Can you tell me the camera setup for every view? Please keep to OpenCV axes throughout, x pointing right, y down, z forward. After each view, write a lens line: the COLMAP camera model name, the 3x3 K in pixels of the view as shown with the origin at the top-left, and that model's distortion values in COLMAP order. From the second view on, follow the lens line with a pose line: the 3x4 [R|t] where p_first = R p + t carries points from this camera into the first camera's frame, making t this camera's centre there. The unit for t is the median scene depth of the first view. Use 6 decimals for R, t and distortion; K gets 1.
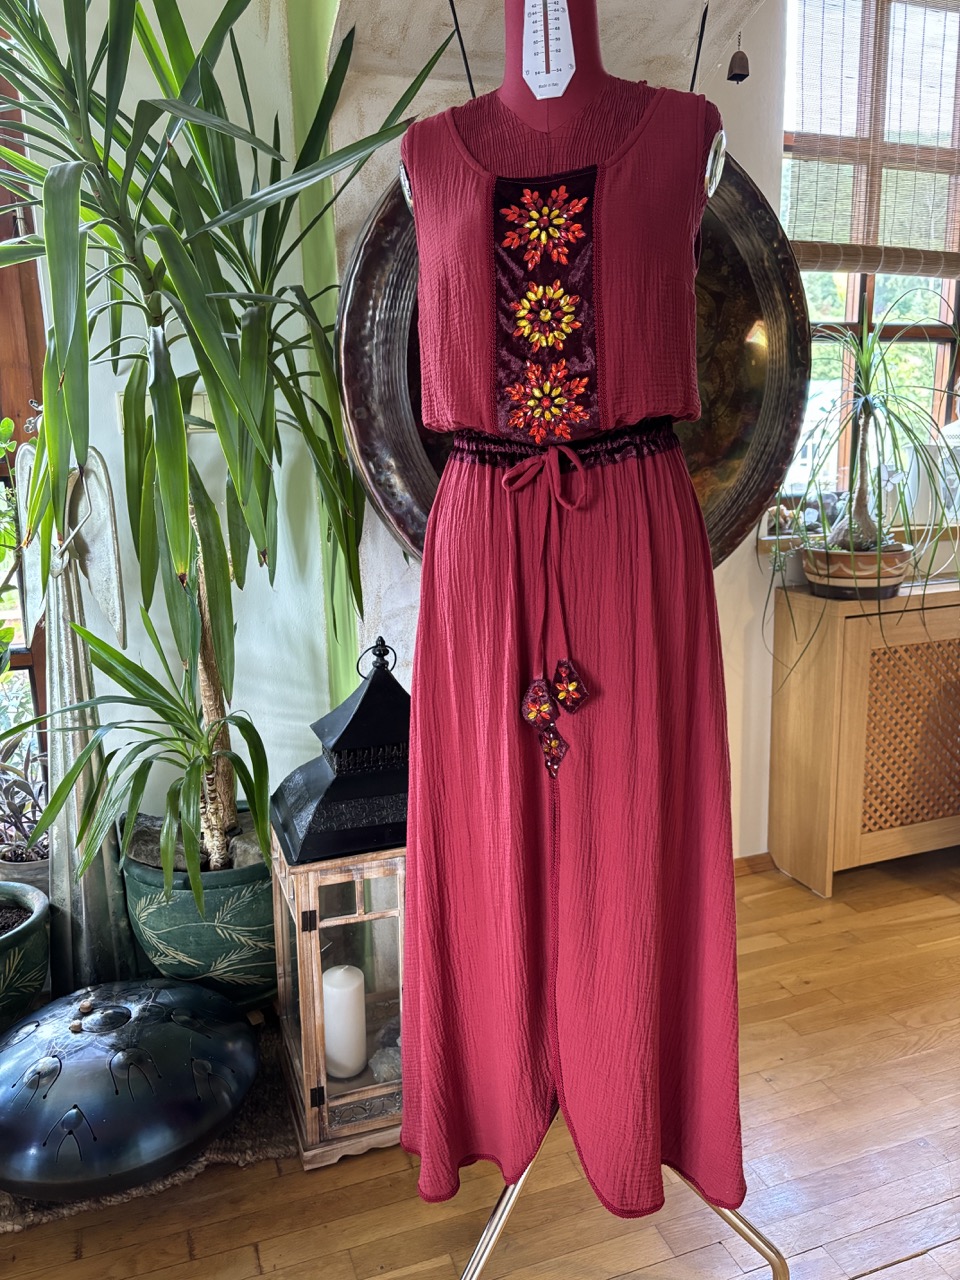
lens RADIAL K [[986.3, 0, 480.7], [0, 986.3, 654.0], [0, 0, 1]] dist [0.052237, -0.059675]
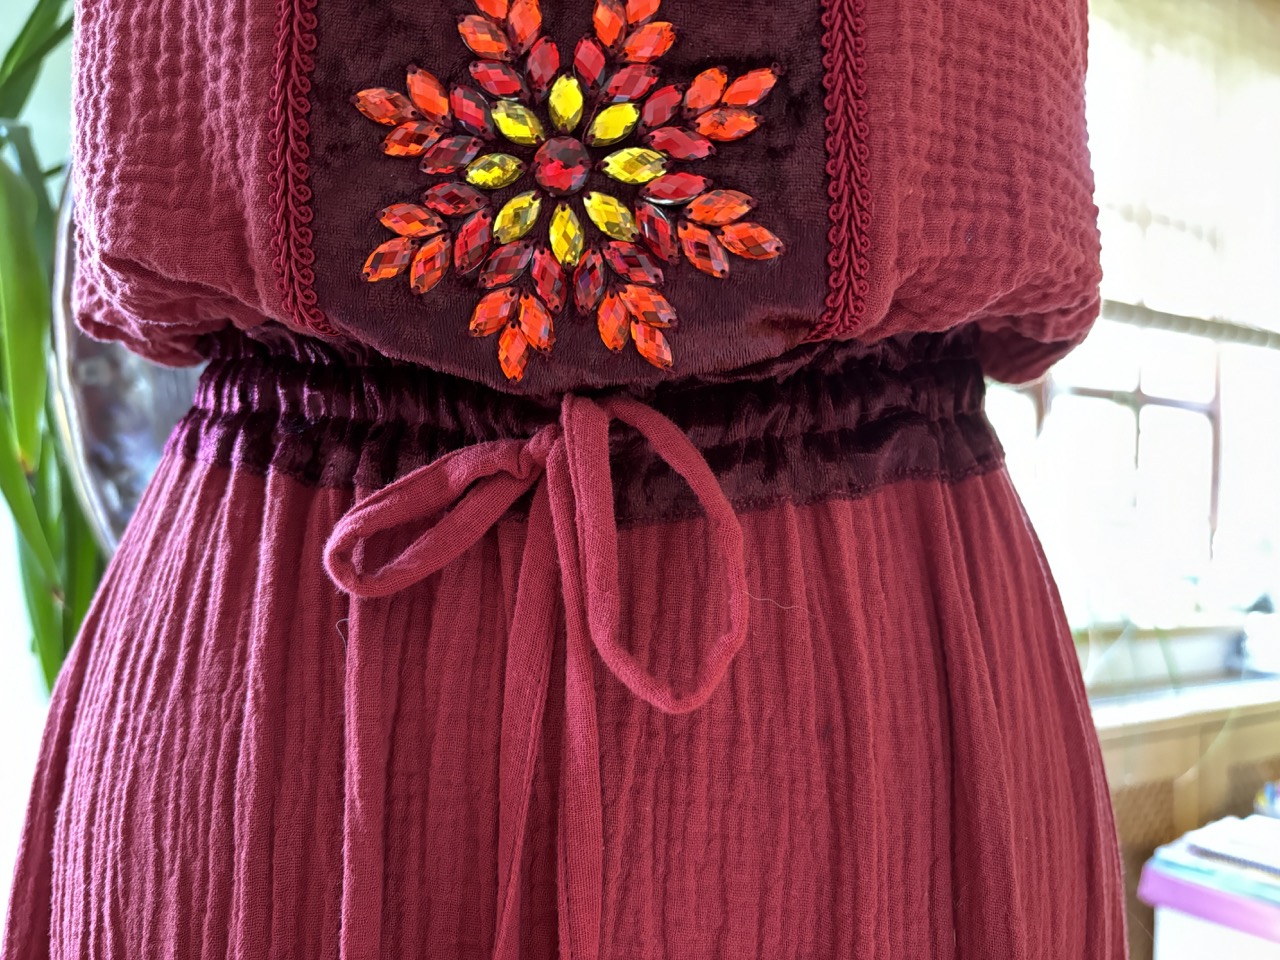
lens RADIAL K [[986.3, 0, 640.0], [0, 986.3, 480.0], [0, 0, 1]] dist [0.052237, -0.059675]
pose [[0.980795, 0.057285, 0.186440, 0.030077], [-0.012159, 0.971994, -0.234690, -0.091932], [-0.194663, 0.227916, 0.954023, 0.512931]]
